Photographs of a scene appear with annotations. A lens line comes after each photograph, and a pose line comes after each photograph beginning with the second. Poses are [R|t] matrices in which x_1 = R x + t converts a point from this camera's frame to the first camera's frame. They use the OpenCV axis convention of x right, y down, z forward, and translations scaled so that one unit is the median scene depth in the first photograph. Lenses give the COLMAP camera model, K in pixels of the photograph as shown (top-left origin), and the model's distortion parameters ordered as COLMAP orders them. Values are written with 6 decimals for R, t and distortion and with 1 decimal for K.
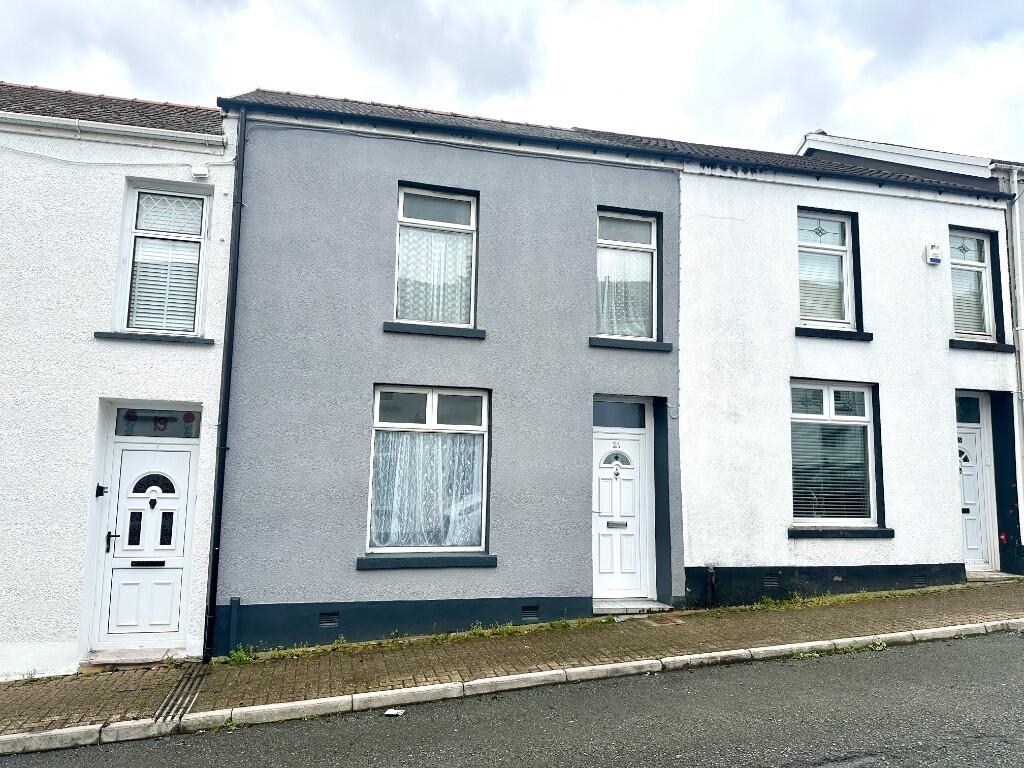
lens RADIAL K [[721.3, 0, 510.1], [0, 721.3, 385.1], [0, 0, 1]] dist [0.014041, -0.001947]
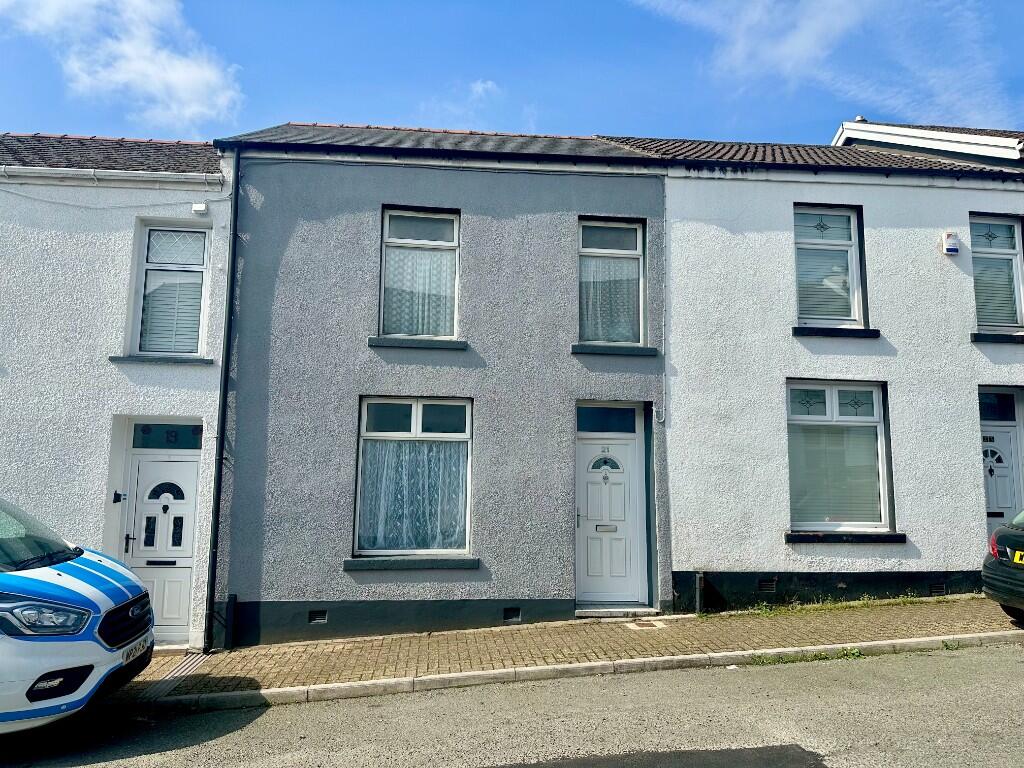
lens RADIAL K [[721.3, 0, 517.0], [0, 721.3, 383.4], [0, 0, 1]] dist [0.014041, -0.001947]
pose [[0.989759, -0.026923, -0.140185, 0.179147], [0.025664, 0.999612, -0.010780, -0.002625], [0.140421, 0.007072, 0.990067, -0.021813]]
